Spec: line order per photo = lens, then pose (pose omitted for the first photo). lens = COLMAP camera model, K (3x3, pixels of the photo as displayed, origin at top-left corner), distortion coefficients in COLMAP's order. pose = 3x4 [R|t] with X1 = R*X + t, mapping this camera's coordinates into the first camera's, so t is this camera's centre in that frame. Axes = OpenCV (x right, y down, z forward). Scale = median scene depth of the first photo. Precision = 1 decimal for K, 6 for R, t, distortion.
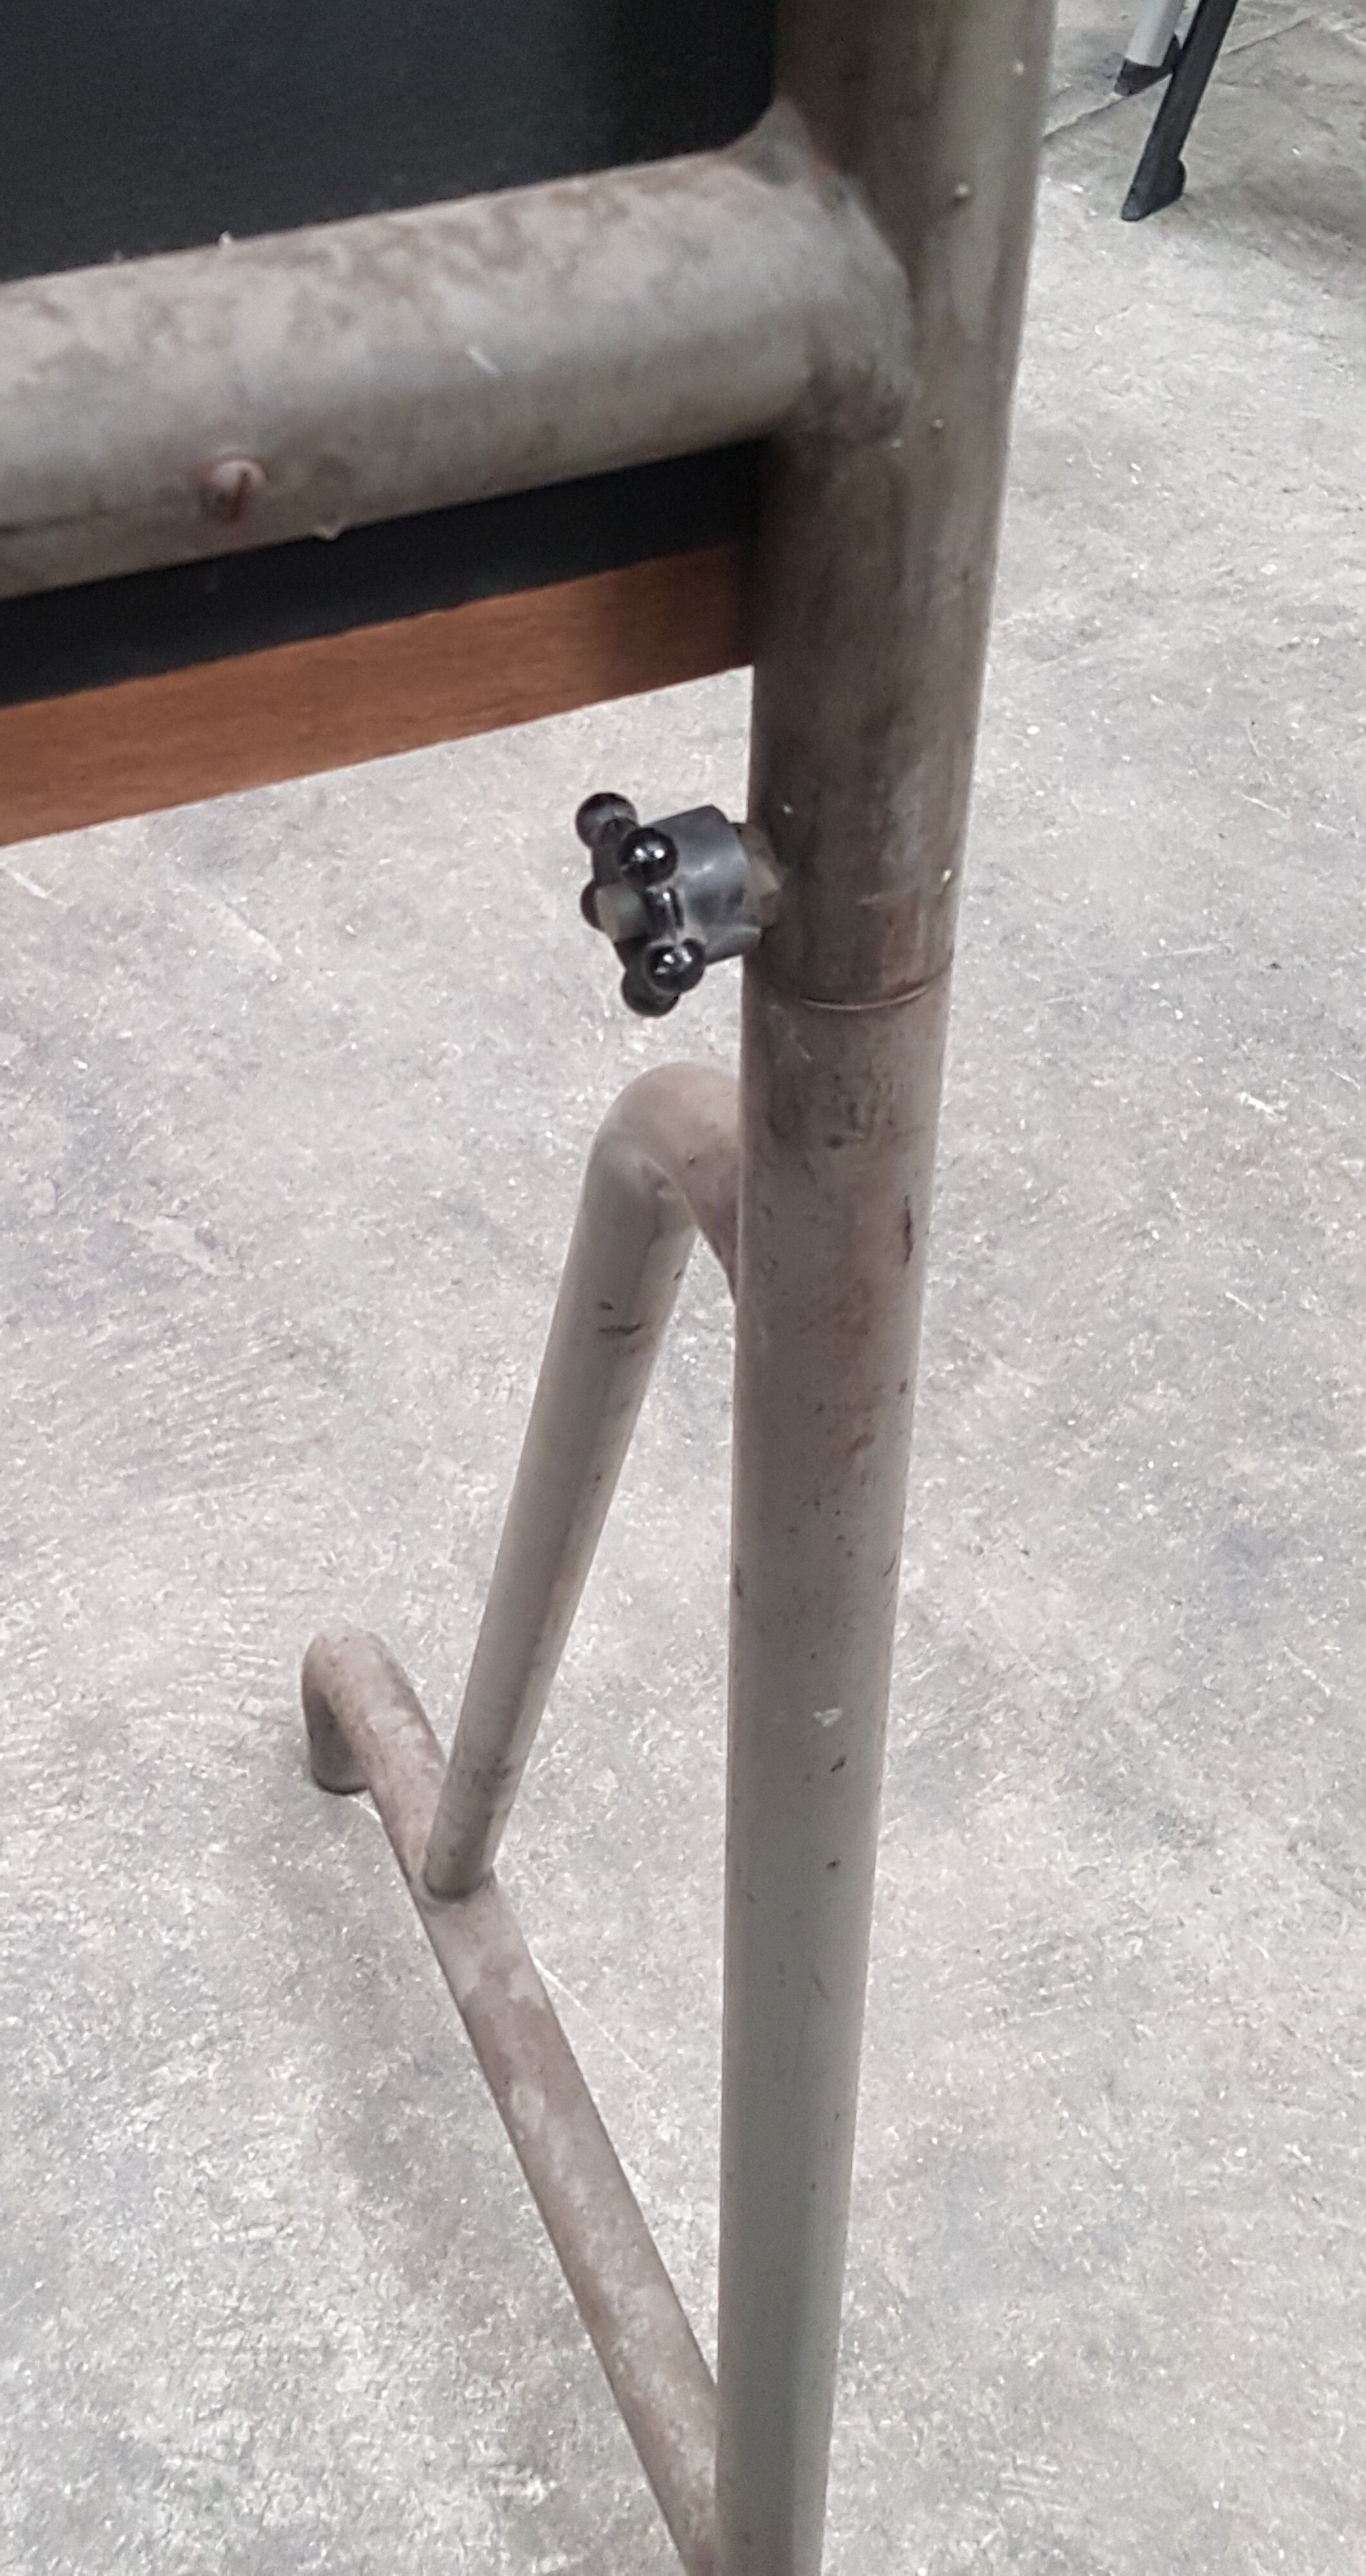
lens RADIAL K [[3016.3, 0, 683.0], [0, 3016.3, 1288.0], [0, 0, 1]] dist [0.322129, -0.835092]
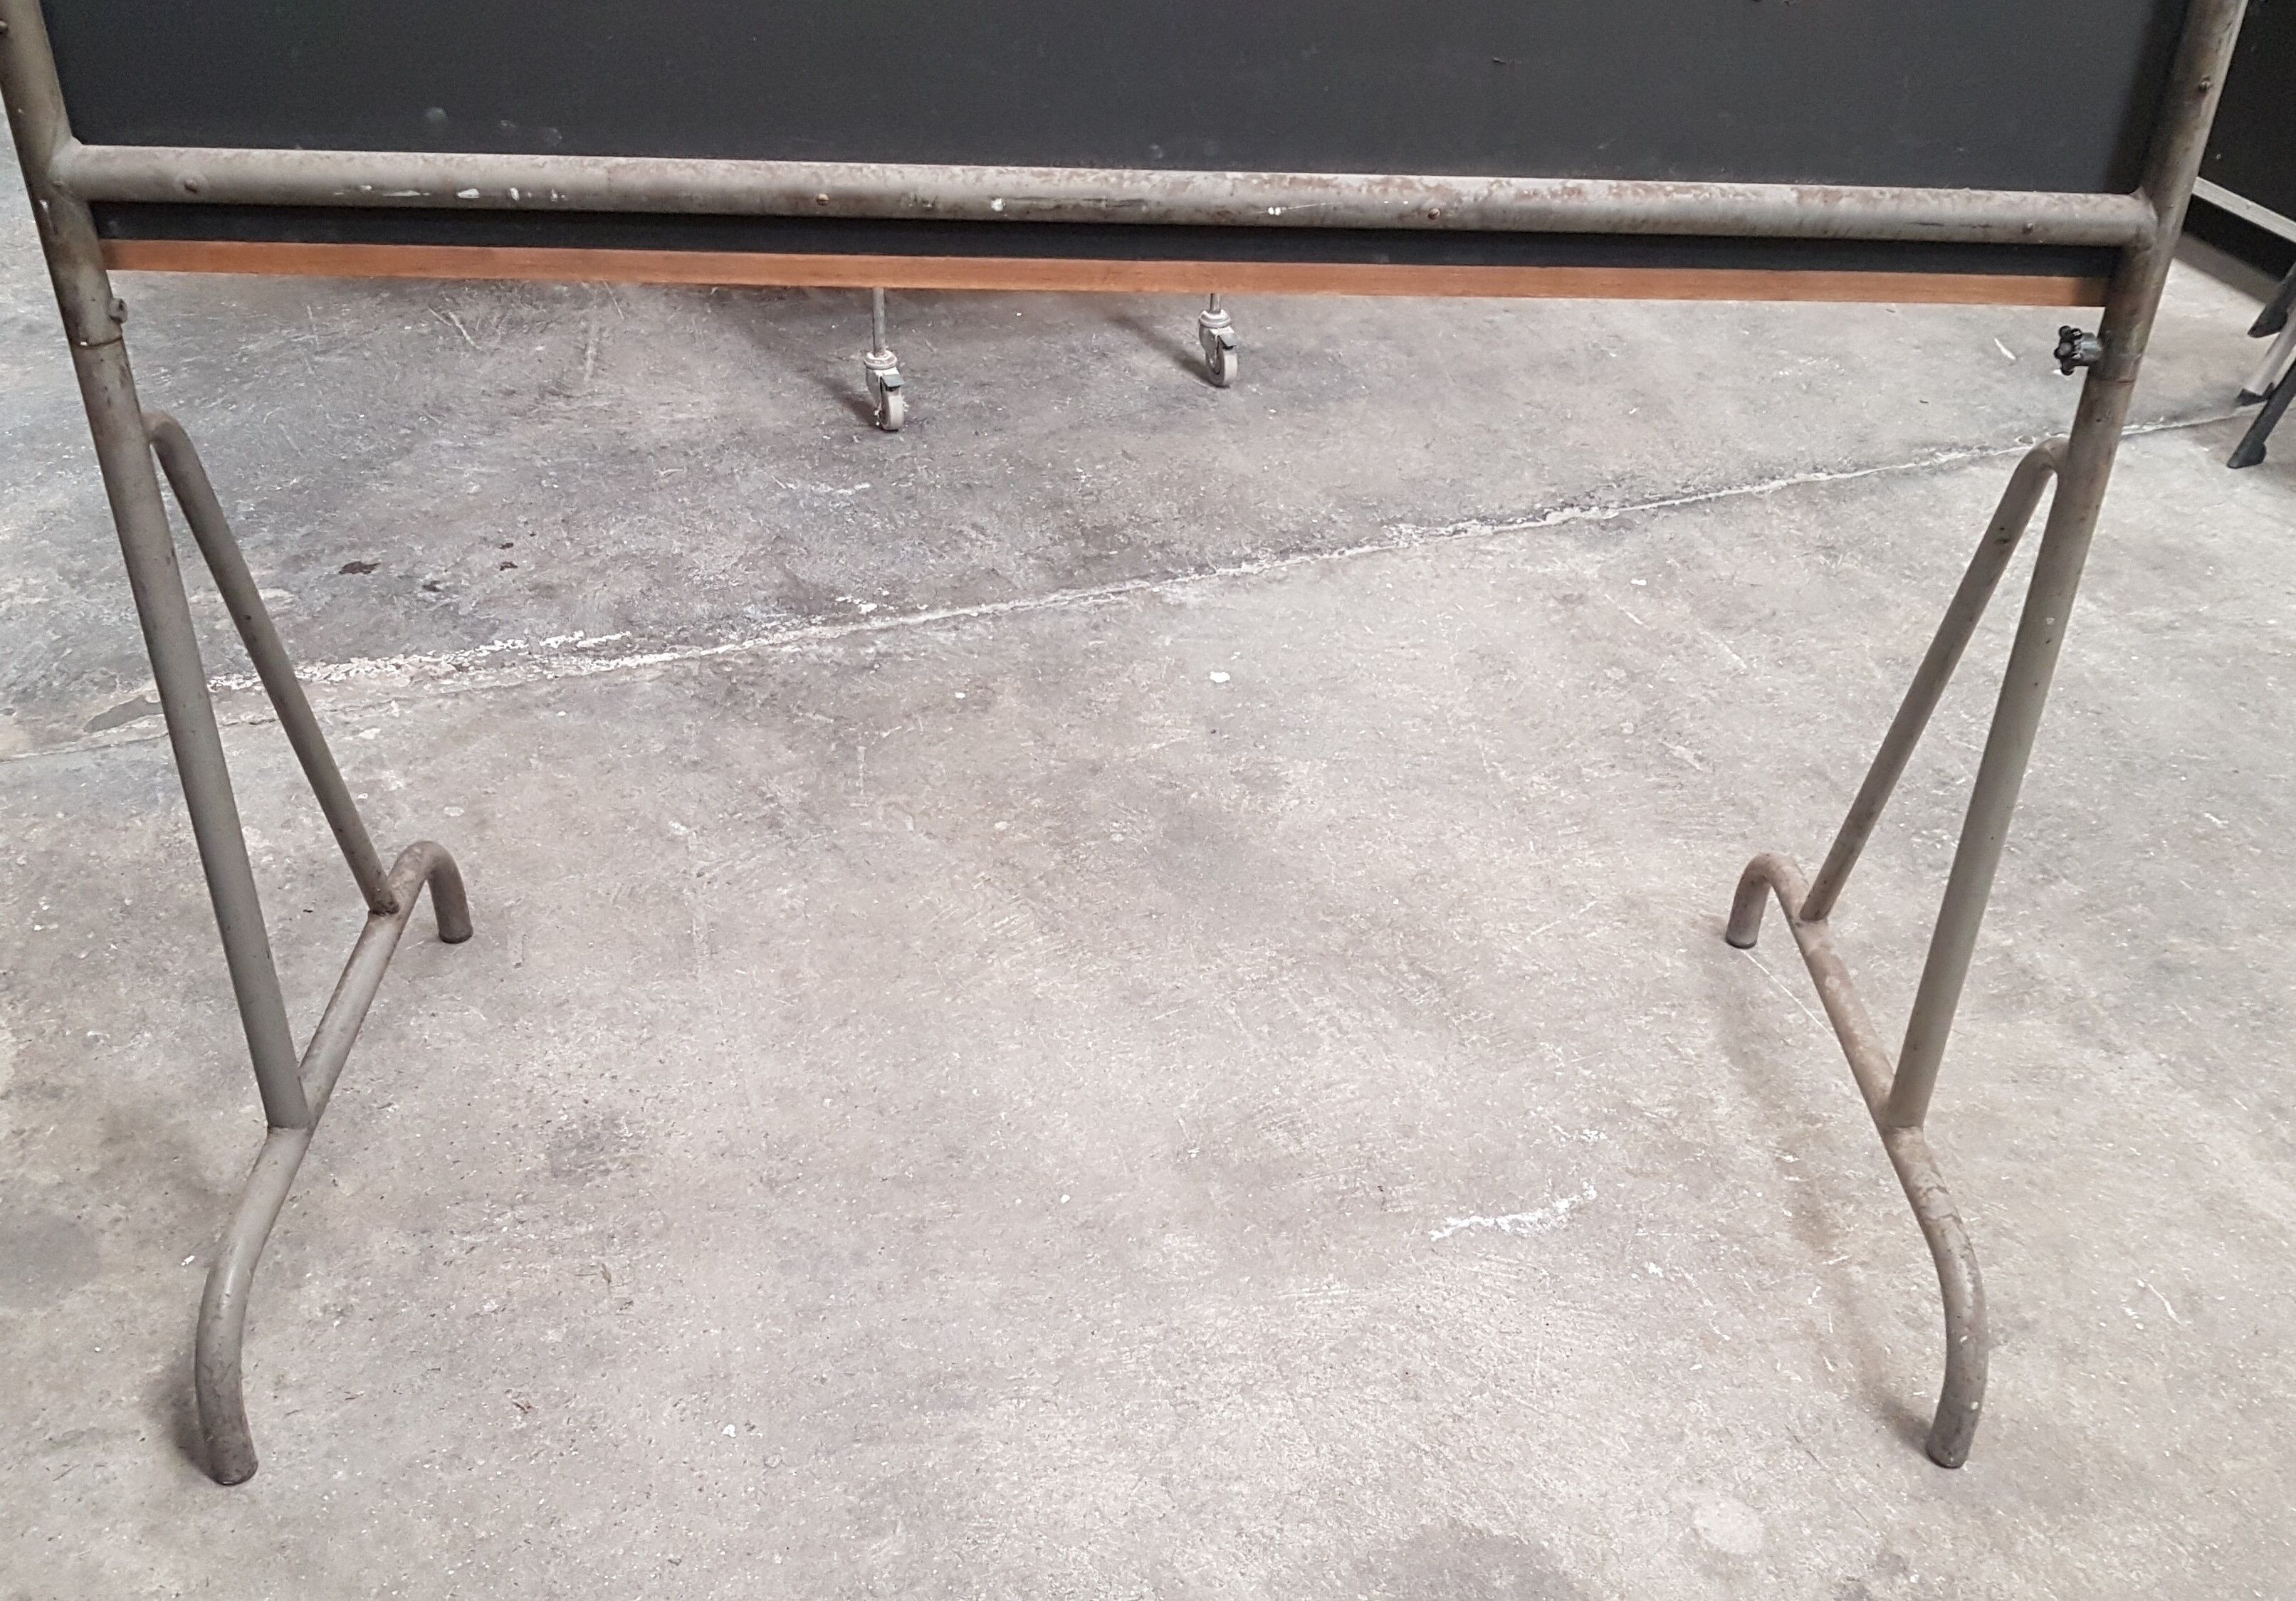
lens RADIAL K [[2318.6, 0, 1148.0], [0, 2318.6, 800.5], [0, 0, 1]] dist [-0.022140, -0.036599]
pose [[0.932697, 0.222830, -0.283591, -0.054630], [-0.276556, 0.946590, -0.165782, 0.468216], [0.231503, 0.233053, 0.944506, -0.779075]]
